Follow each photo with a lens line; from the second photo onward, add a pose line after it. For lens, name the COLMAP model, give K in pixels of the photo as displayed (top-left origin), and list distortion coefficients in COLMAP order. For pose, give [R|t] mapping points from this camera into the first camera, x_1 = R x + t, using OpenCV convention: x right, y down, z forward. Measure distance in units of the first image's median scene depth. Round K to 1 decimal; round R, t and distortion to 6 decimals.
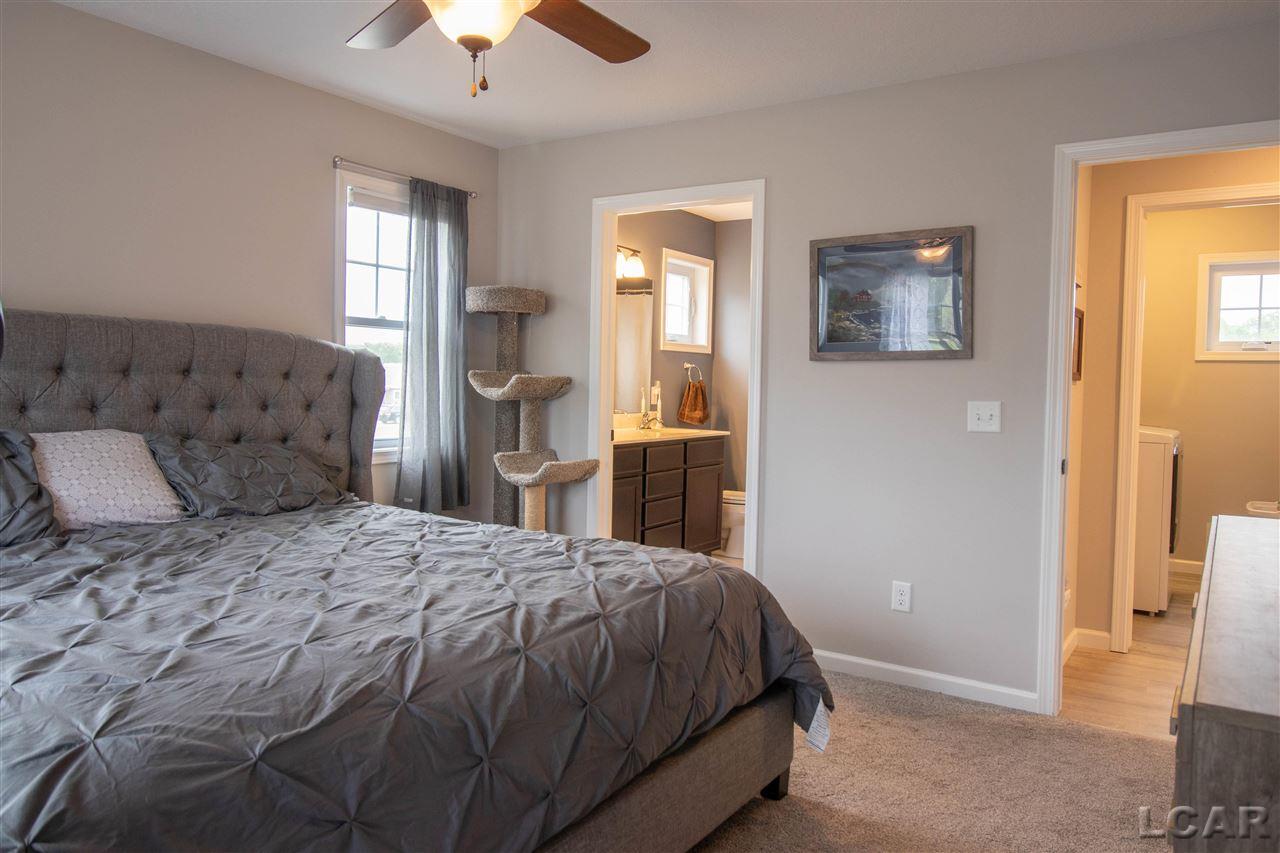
lens RADIAL K [[888.6, 0, 640.5], [0, 888.6, 423.0], [0, 0, 1]] dist [0.005877, 0.003762]
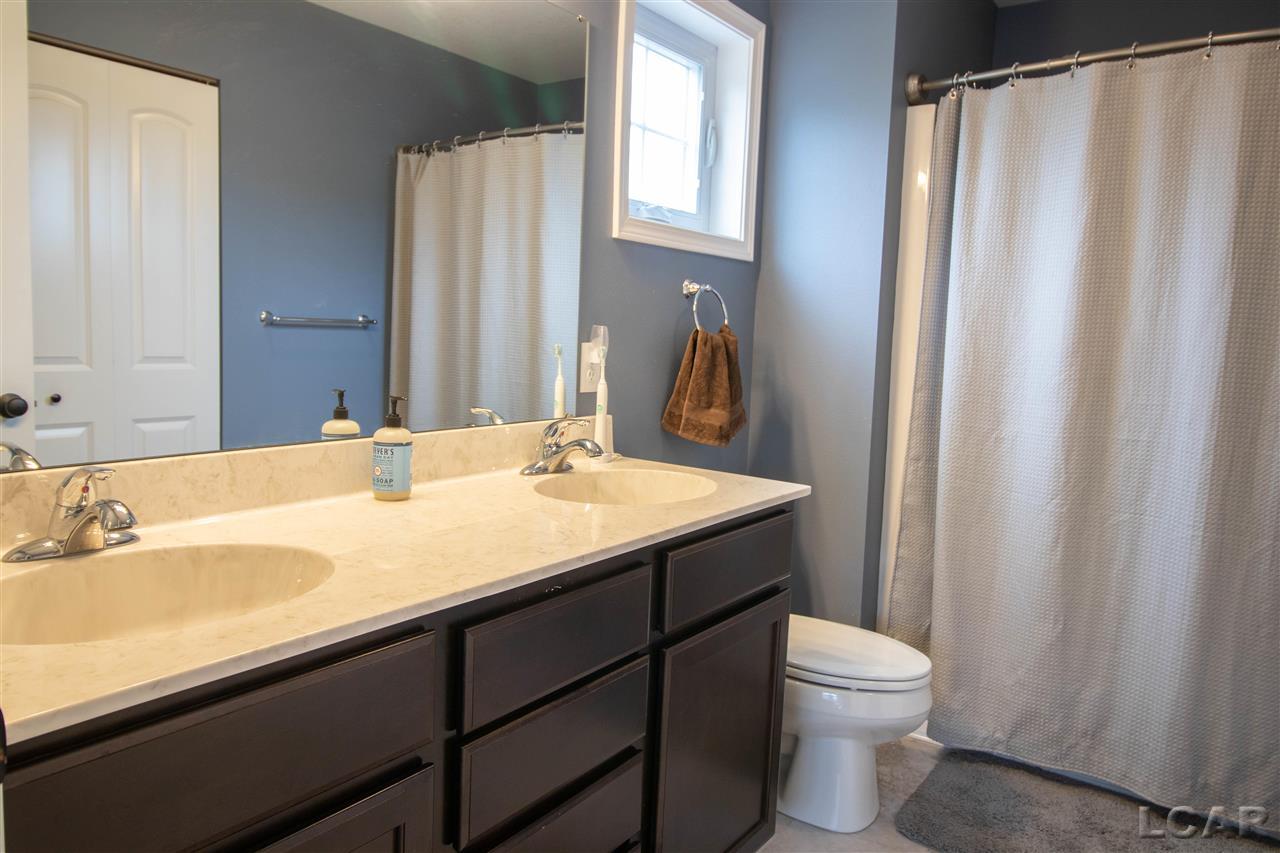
lens RADIAL K [[888.6, 0, 635.8], [0, 888.6, 425.0], [0, 0, 1]] dist [0.005877, 0.003762]
pose [[0.999224, 0.016101, -0.035955, 0.045418], [-0.014112, 0.998392, 0.054898, -0.027396], [0.036781, -0.054348, 0.997844, 0.639490]]
